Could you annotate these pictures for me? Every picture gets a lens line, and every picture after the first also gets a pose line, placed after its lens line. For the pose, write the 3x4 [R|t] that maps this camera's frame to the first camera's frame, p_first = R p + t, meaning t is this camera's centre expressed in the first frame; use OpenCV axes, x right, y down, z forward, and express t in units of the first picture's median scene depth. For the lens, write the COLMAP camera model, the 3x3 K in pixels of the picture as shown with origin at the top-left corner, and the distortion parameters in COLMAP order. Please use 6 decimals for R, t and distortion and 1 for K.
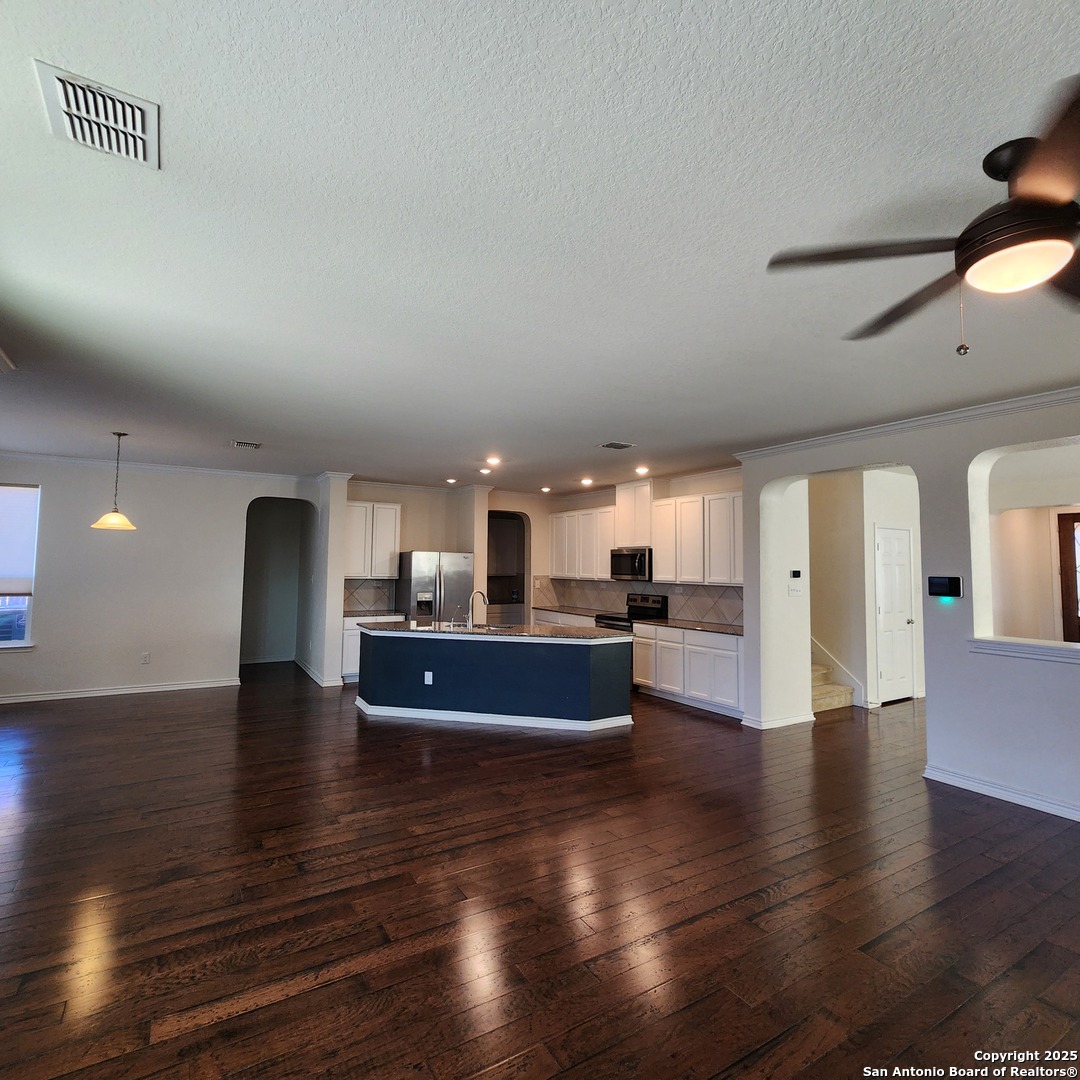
lens RADIAL K [[587.8, 0, 536.2], [0, 587.8, 532.8], [0, 0, 1]] dist [-0.004919, 0.001059]
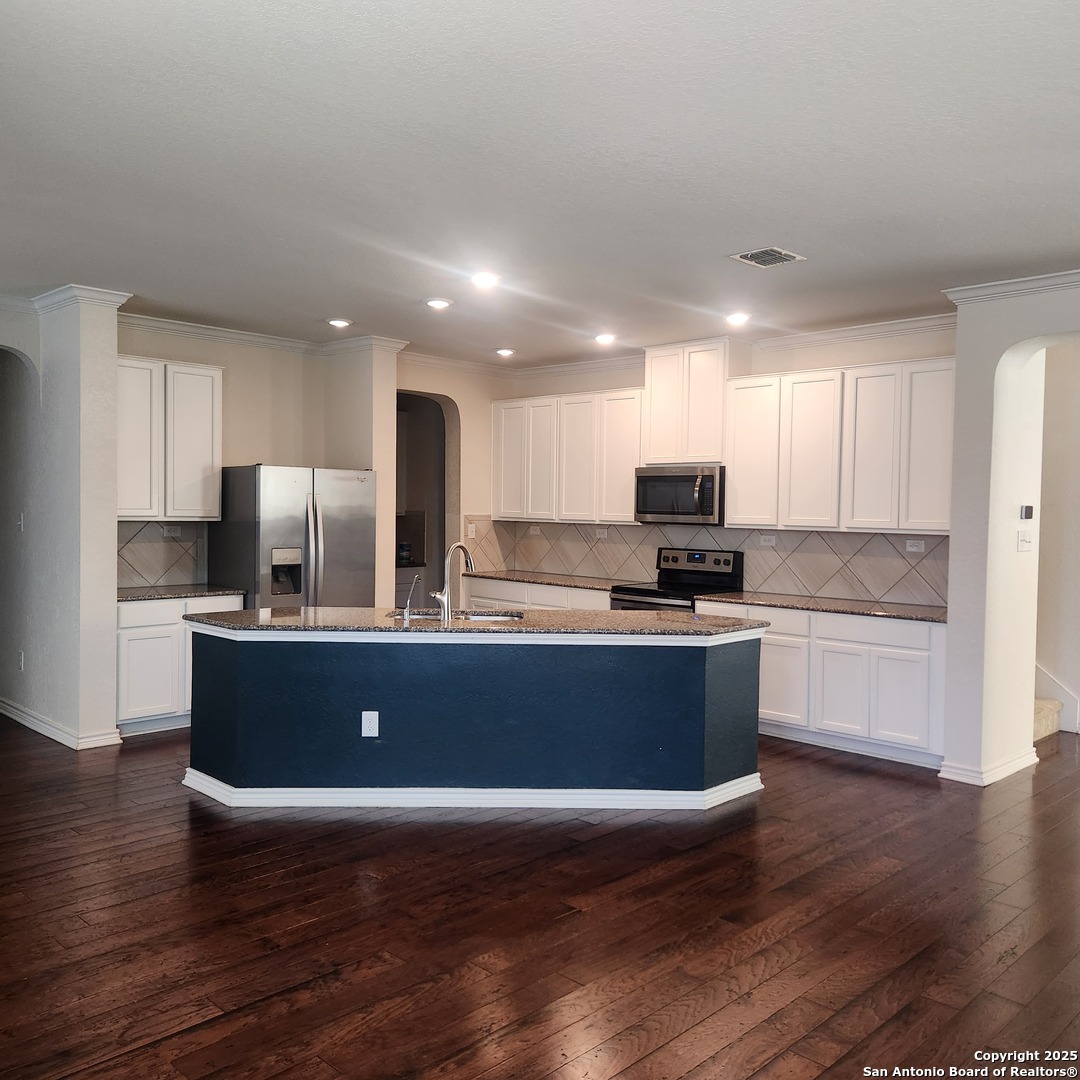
lens RADIAL K [[959.5, 0, 550.4], [0, 959.5, 538.3], [0, 0, 1]] dist [0.068747, -0.023361]
pose [[0.967621, -0.004342, 0.252371, -0.185255], [-0.019552, 0.995558, 0.092094, 0.013719], [-0.251649, -0.094047, 0.963238, 0.160830]]
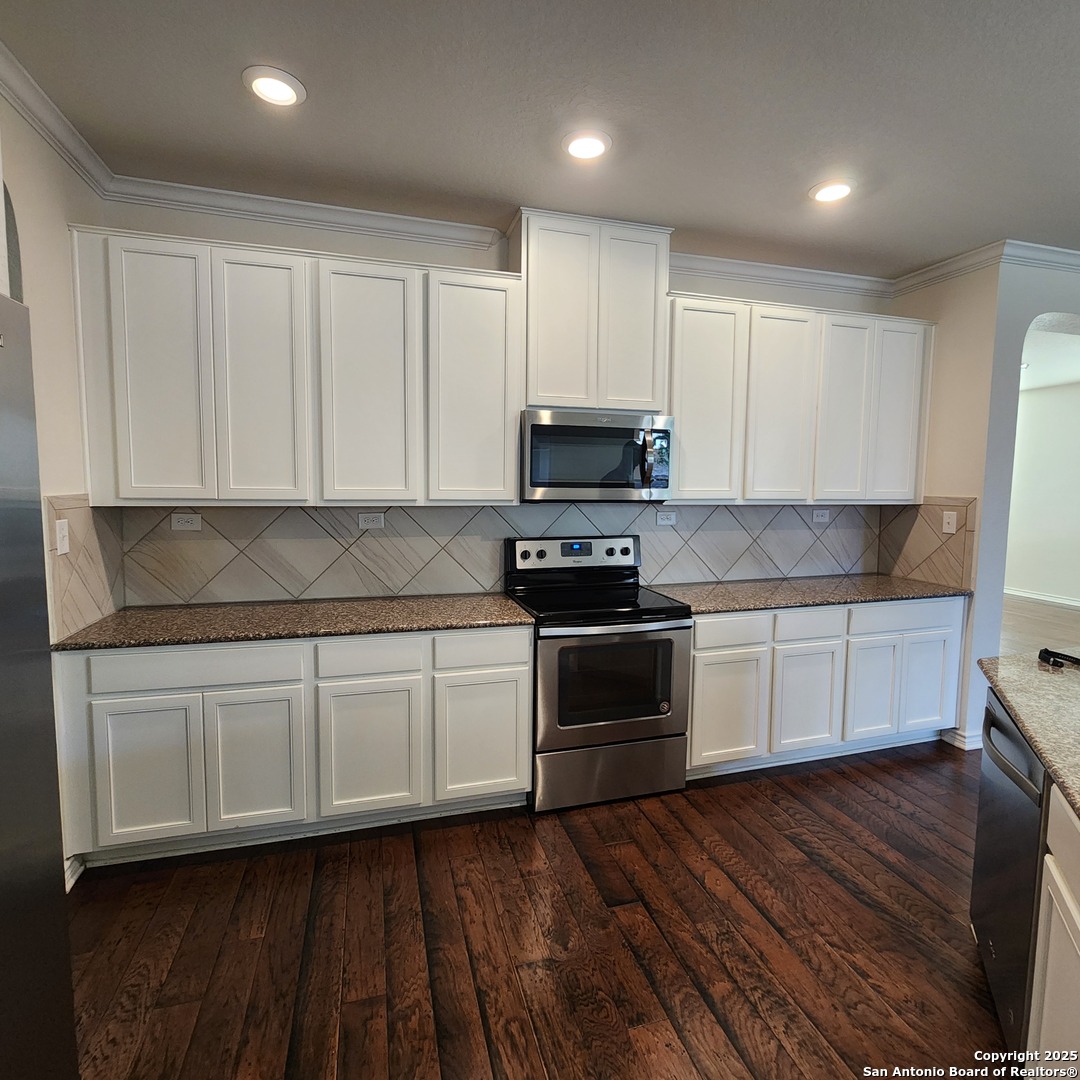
lens RADIAL K [[587.8, 0, 543.4], [0, 587.8, 537.0], [0, 0, 1]] dist [-0.004919, 0.001059]
pose [[0.248686, -0.101813, 0.963218, -0.200368], [-0.061861, 0.990760, 0.120696, 0.061609], [-0.966607, -0.089601, 0.240090, 0.954552]]
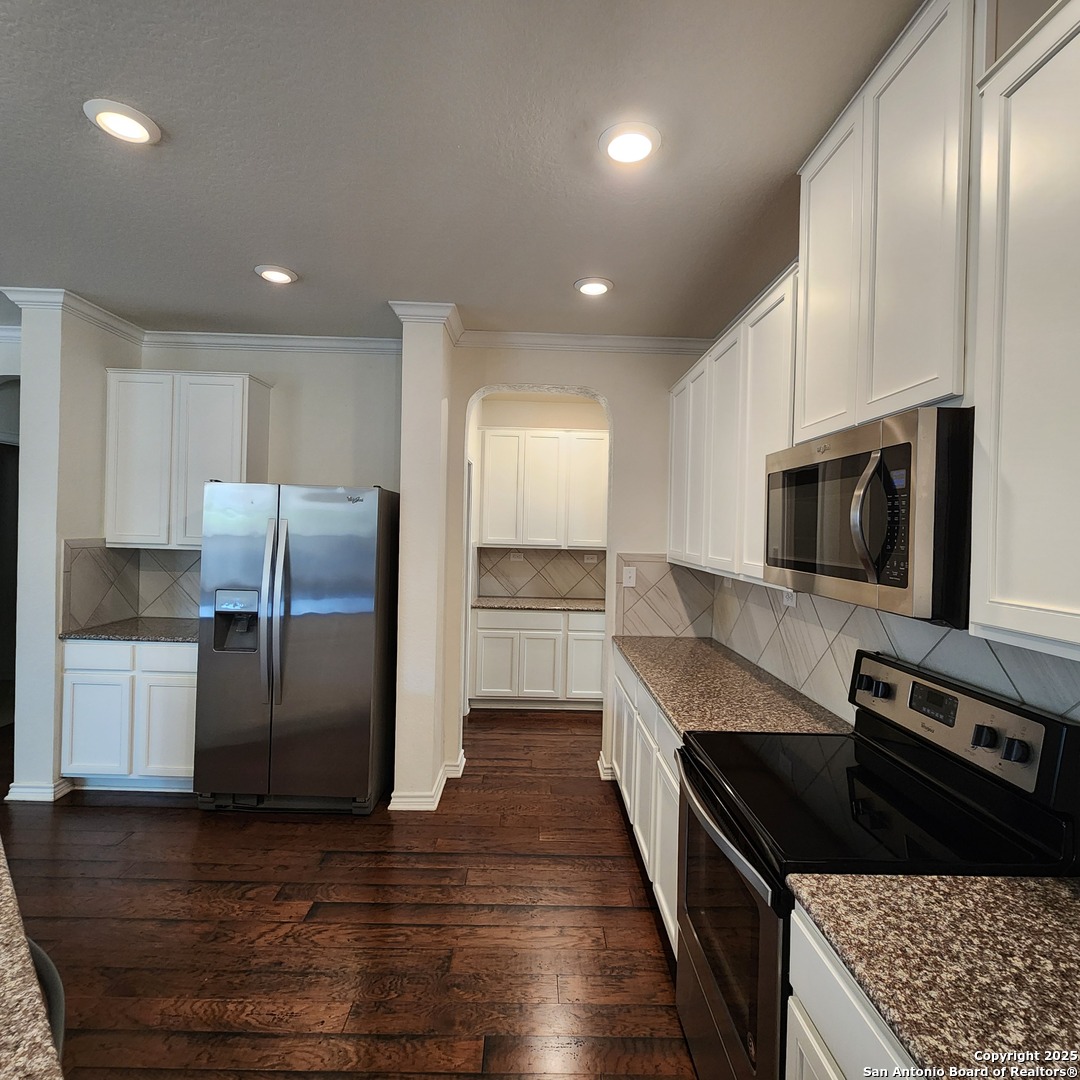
lens RADIAL K [[587.8, 0, 542.4], [0, 587.8, 527.9], [0, 0, 1]] dist [-0.004919, 0.001059]
pose [[0.869591, 0.014012, -0.493573, 0.172138], [0.007987, 0.999067, 0.042435, 0.048542], [0.493707, -0.040843, 0.868668, 0.795103]]
